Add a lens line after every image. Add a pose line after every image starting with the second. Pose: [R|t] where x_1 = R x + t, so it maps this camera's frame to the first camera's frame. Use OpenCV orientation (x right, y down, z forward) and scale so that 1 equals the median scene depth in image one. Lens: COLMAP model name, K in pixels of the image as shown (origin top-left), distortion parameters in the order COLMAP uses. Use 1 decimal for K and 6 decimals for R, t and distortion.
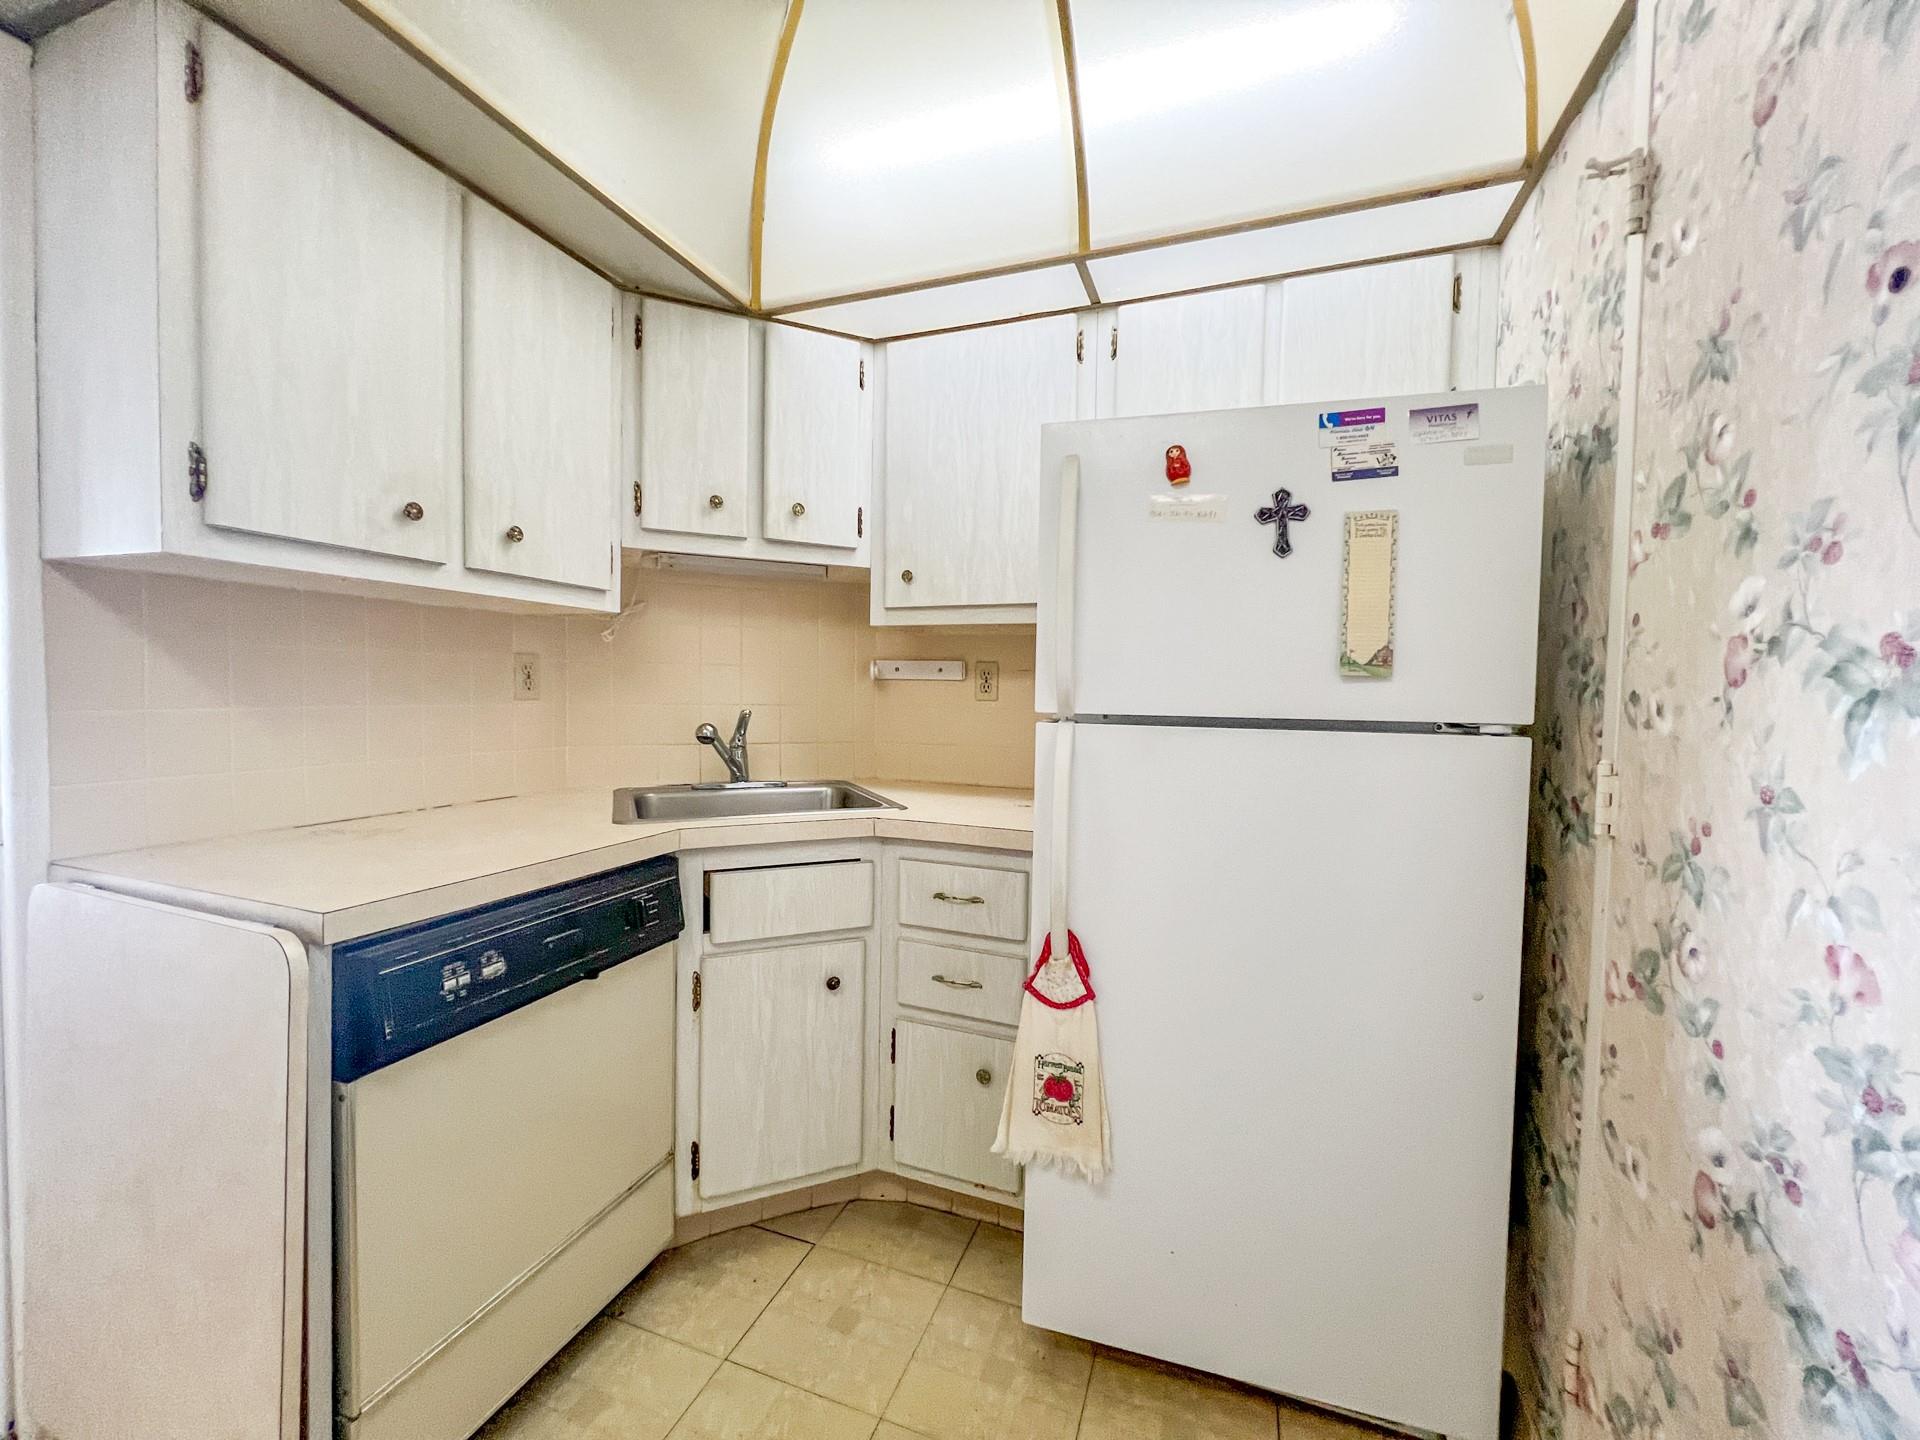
lens RADIAL K [[774.6, 0, 956.6], [0, 774.6, 714.6], [0, 0, 1]] dist [-0.003415, -0.000092]
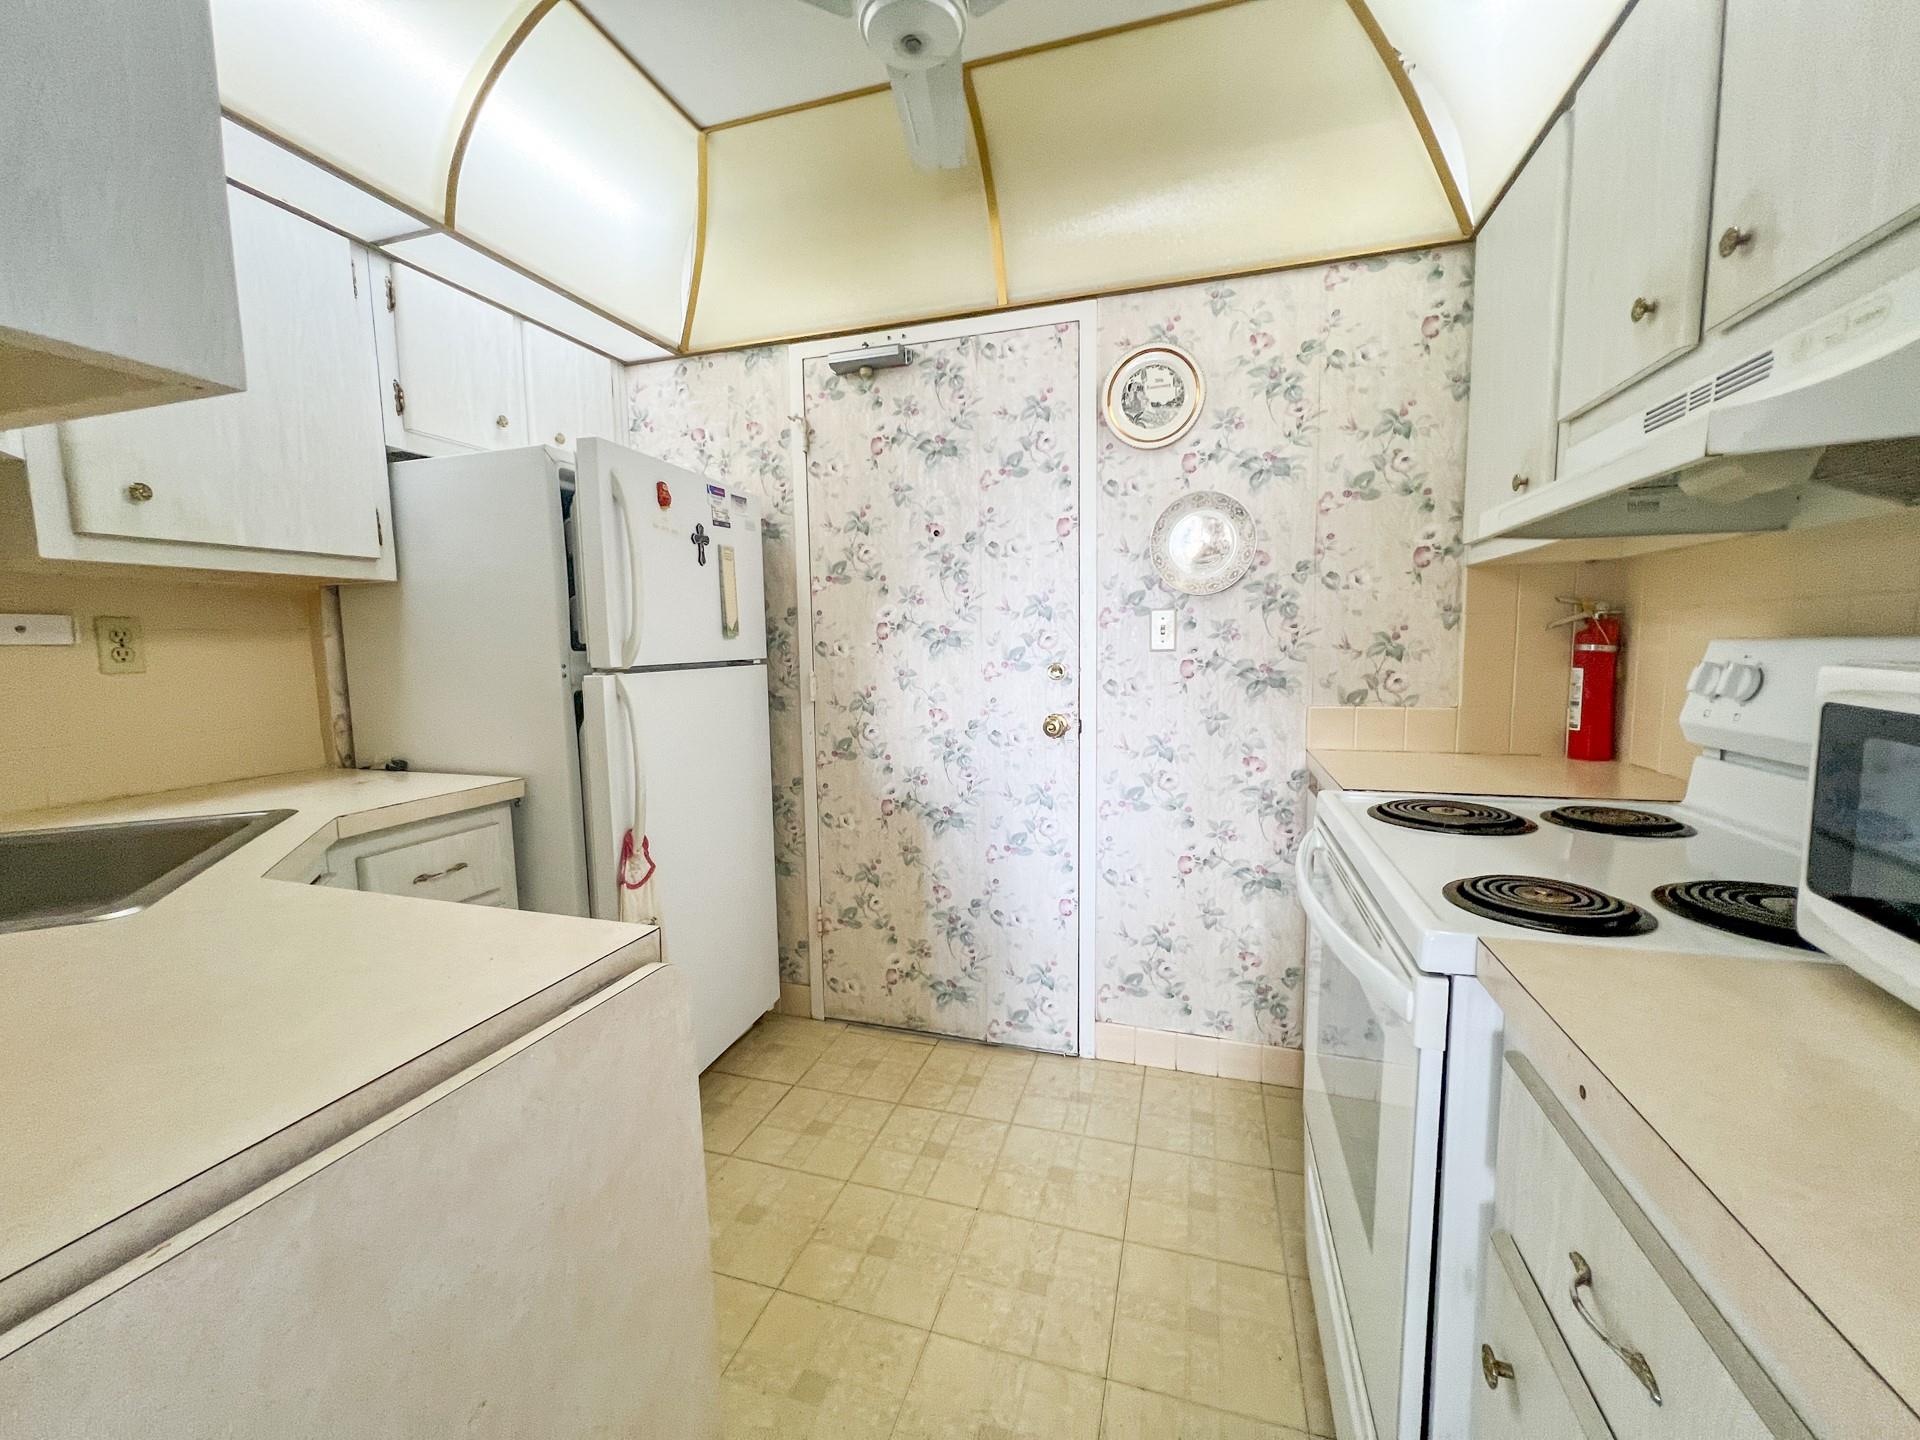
lens RADIAL K [[774.4, 0, 958.3], [0, 774.4, 720.4], [0, 0, 1]] dist [-0.008292, 0.001792]
pose [[-0.063041, -0.117648, 0.991052, -1.359094], [0.046077, 0.991626, 0.120647, -0.048322], [-0.996947, 0.053270, -0.057093, 0.576774]]
